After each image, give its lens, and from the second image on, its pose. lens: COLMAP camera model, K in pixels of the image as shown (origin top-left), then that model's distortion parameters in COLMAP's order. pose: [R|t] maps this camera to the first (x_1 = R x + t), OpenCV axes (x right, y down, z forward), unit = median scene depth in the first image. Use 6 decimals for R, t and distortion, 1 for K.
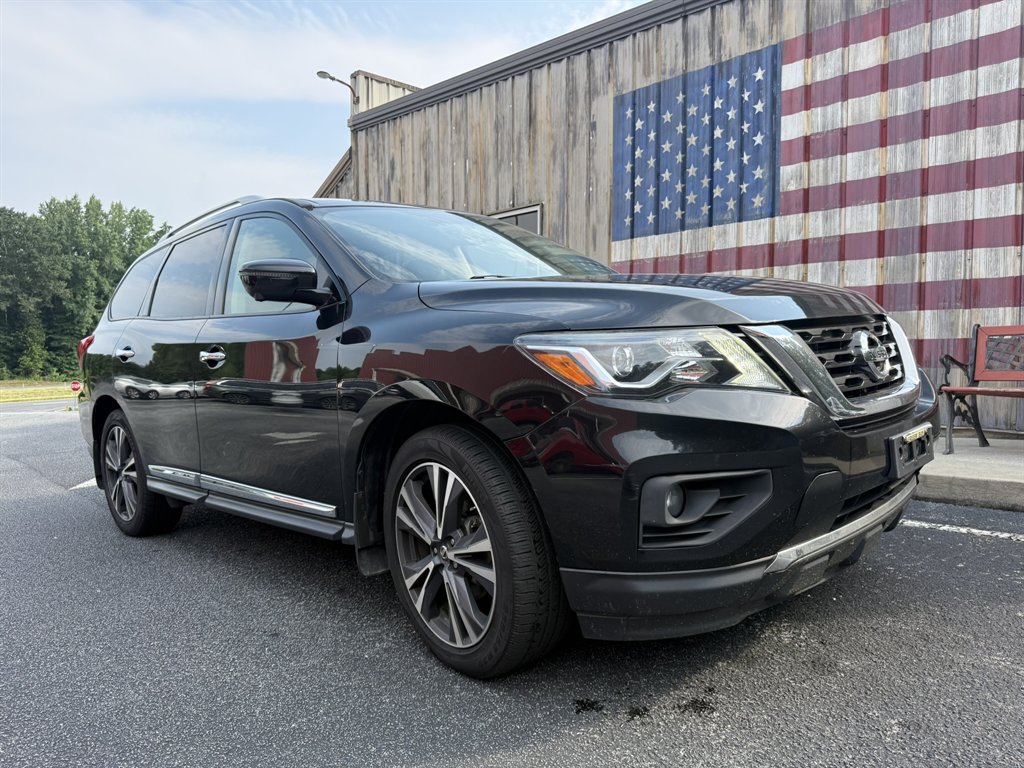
lens RADIAL K [[754.4, 0, 501.4], [0, 754.4, 381.2], [0, 0, 1]] dist [0.005026, -0.010727]
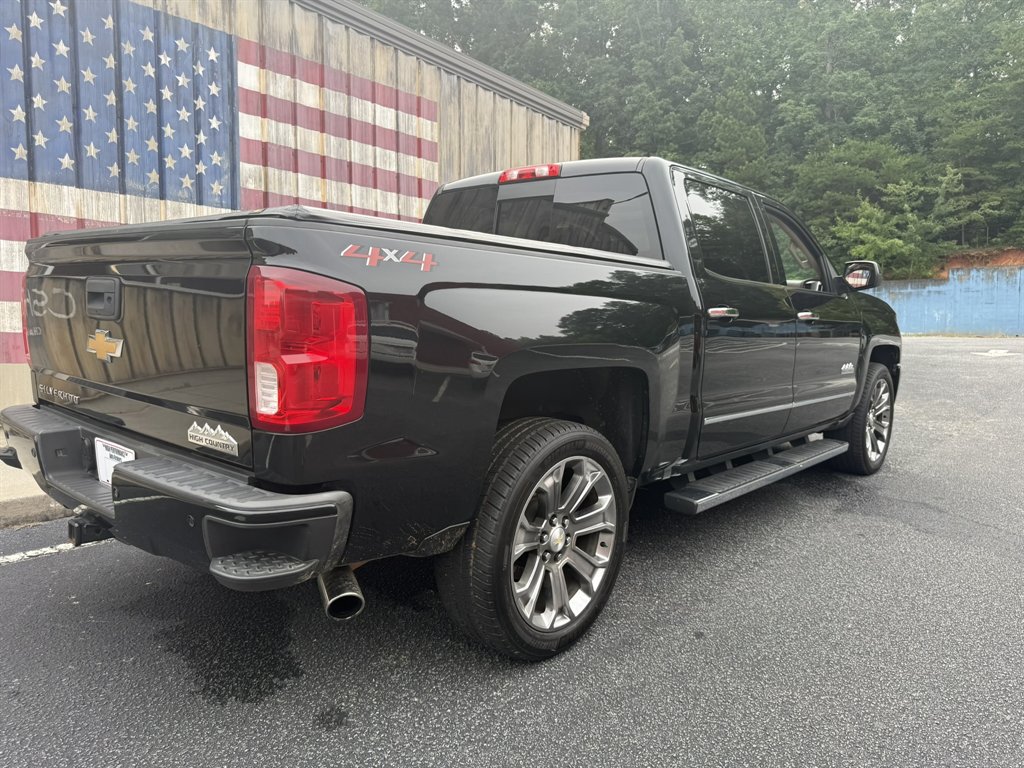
lens RADIAL K [[737.0, 0, 516.1], [0, 737.0, 385.4], [0, 0, 1]] dist [0.004413, -0.004710]
pose [[-0.134376, -0.051355, 0.989599, -0.642023], [0.041411, 0.997493, 0.057388, -0.025807], [-0.990065, 0.048692, -0.131913, 0.746198]]
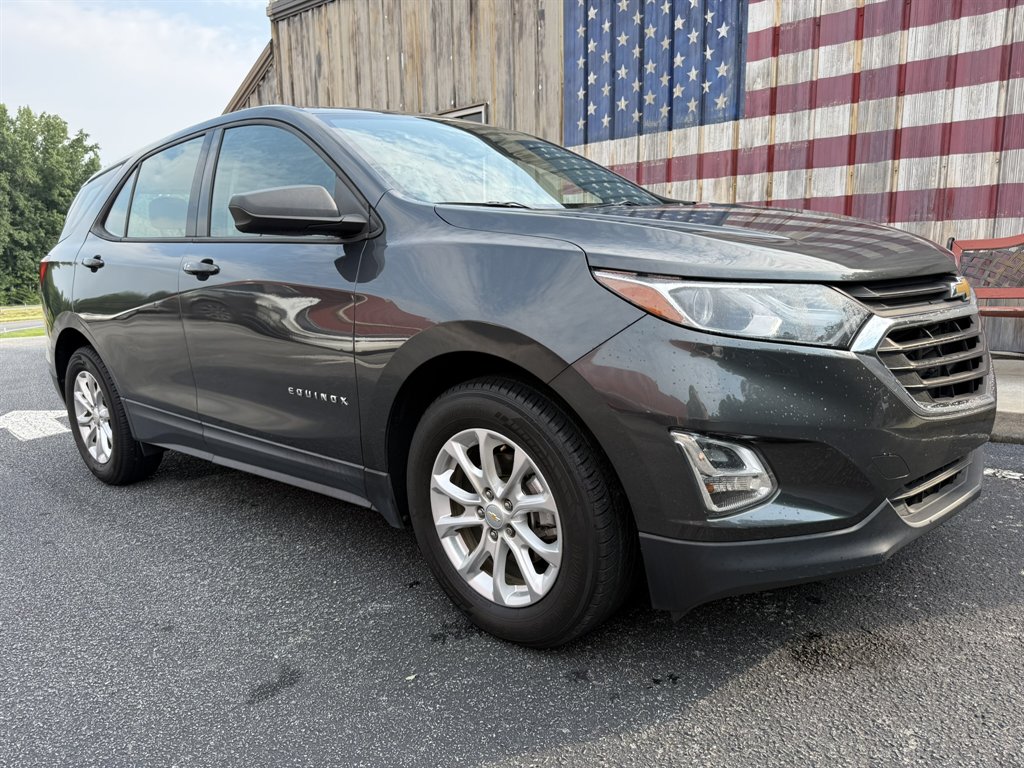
lens RADIAL K [[755.9, 0, 513.9], [0, 755.9, 393.4], [0, 0, 1]] dist [-0.006189, 0.002256]
pose [[0.996541, -0.025166, 0.079202, 0.008235], [0.014906, 0.991720, 0.127554, -0.008589], [-0.081756, -0.125933, 0.988664, 0.071218]]
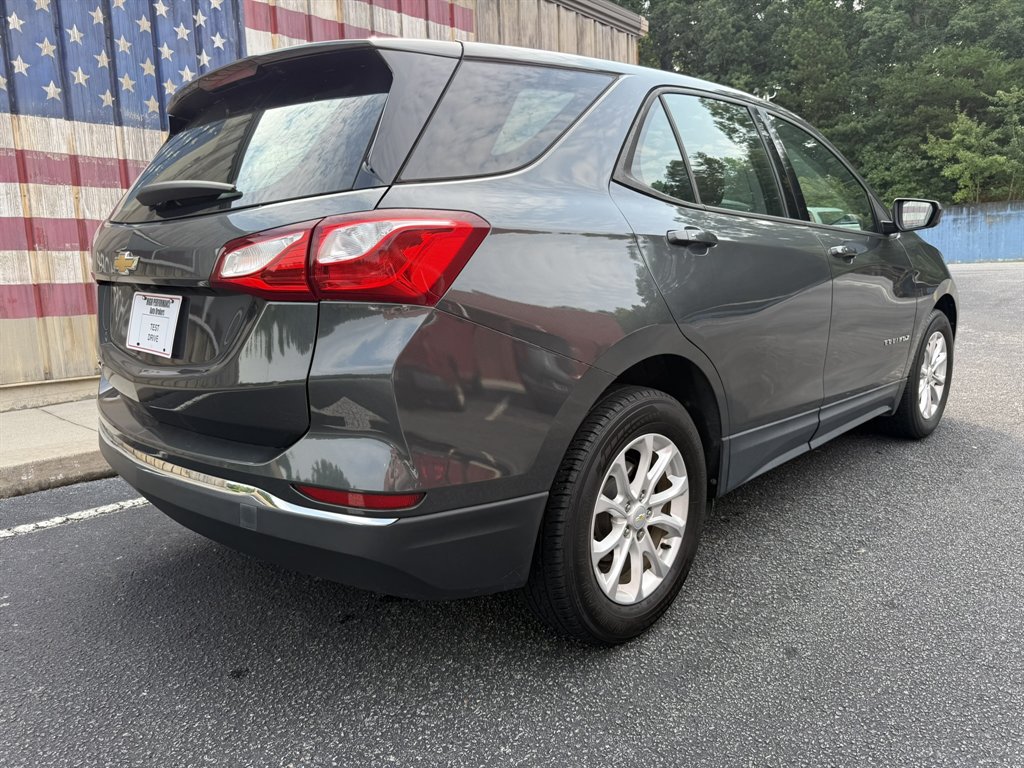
lens RADIAL K [[740.2, 0, 518.4], [0, 740.2, 385.7], [0, 0, 1]] dist [-0.000280, -0.000668]
pose [[-0.047442, -0.122271, 0.991362, -0.540613], [0.077265, 0.989057, 0.125684, -0.014411], [-0.995881, 0.082560, -0.037476, 0.712274]]
